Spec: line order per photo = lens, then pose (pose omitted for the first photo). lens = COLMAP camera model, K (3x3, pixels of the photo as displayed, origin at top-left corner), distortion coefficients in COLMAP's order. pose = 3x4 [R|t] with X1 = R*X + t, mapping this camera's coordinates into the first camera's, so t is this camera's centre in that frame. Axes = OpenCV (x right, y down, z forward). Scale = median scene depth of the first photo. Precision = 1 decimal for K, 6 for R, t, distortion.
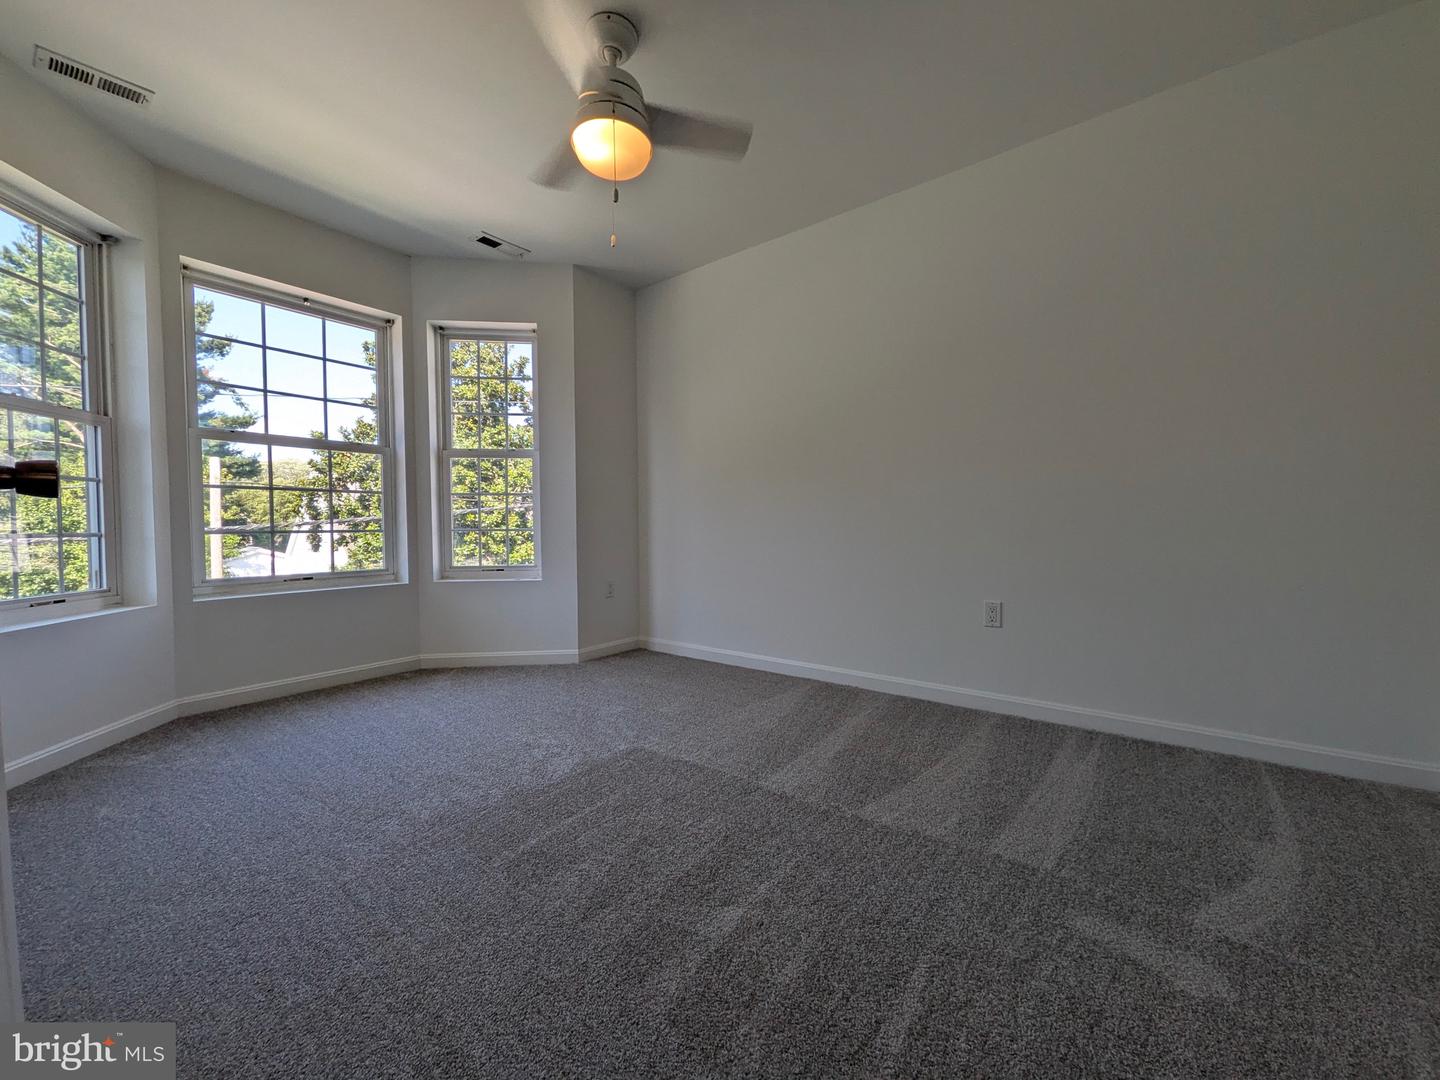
lens RADIAL K [[568.5, 0, 730.6], [0, 568.5, 536.6], [0, 0, 1]] dist [0.002096, 0.000084]
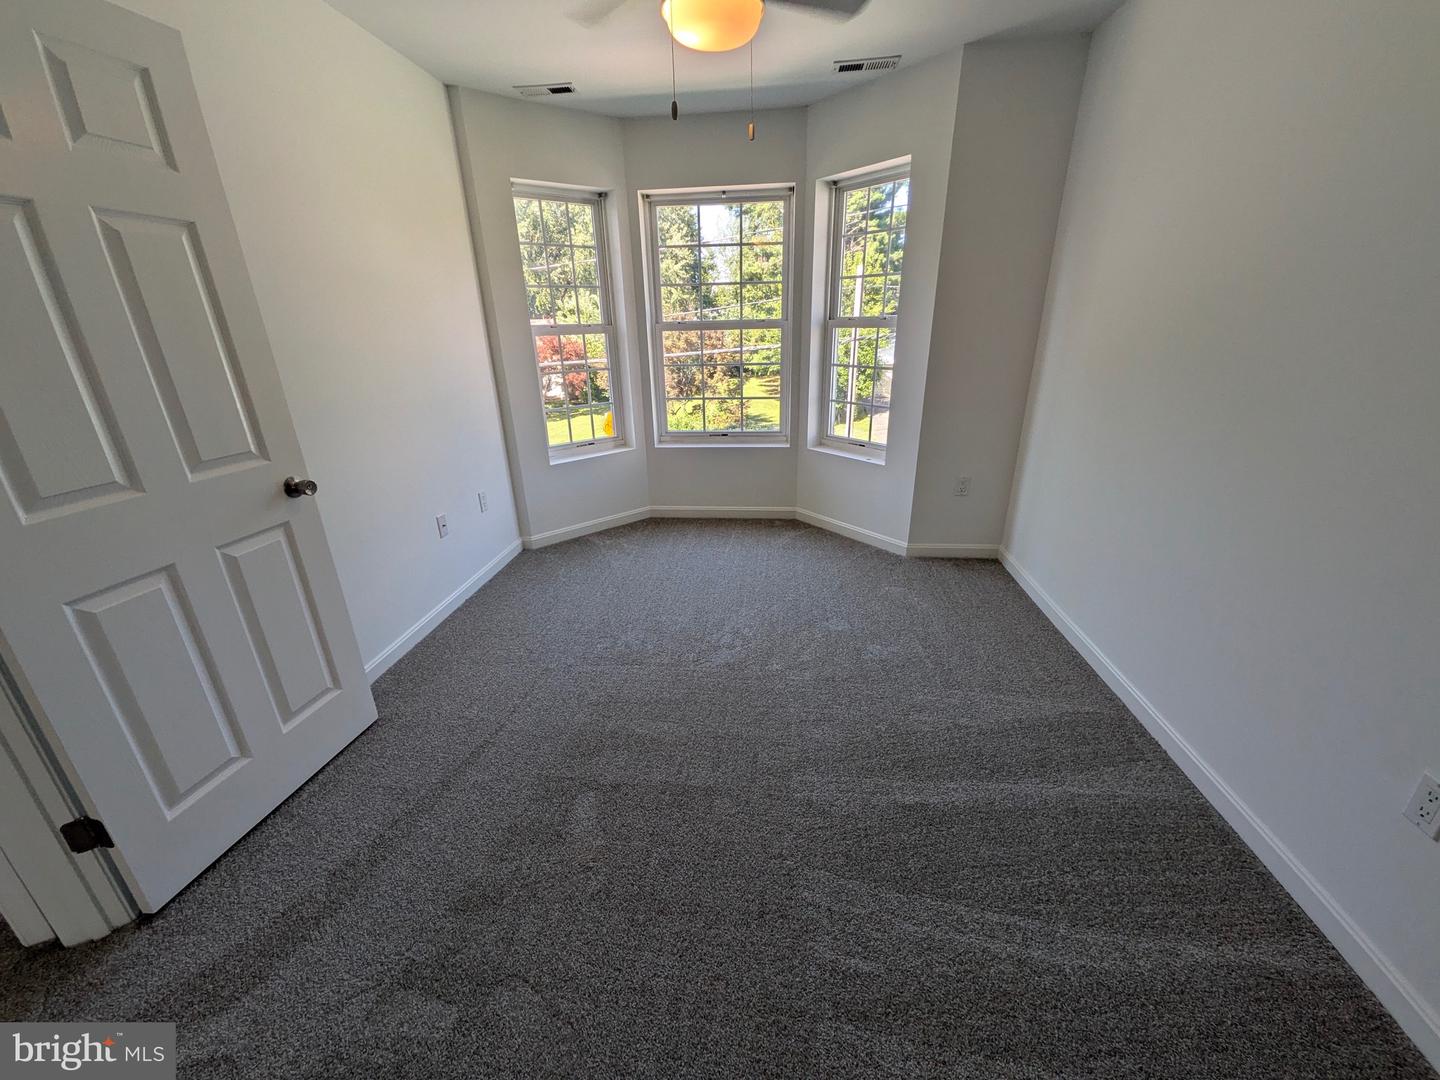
lens RADIAL K [[574.2, 0, 726.7], [0, 574.2, 545.1], [0, 0, 1]] dist [-0.001238, -0.000135]
pose [[0.513160, 0.316438, -0.797831, 0.389293], [-0.000305, 0.929623, 0.368513, -0.173233], [0.858293, -0.188862, 0.477141, 0.304310]]
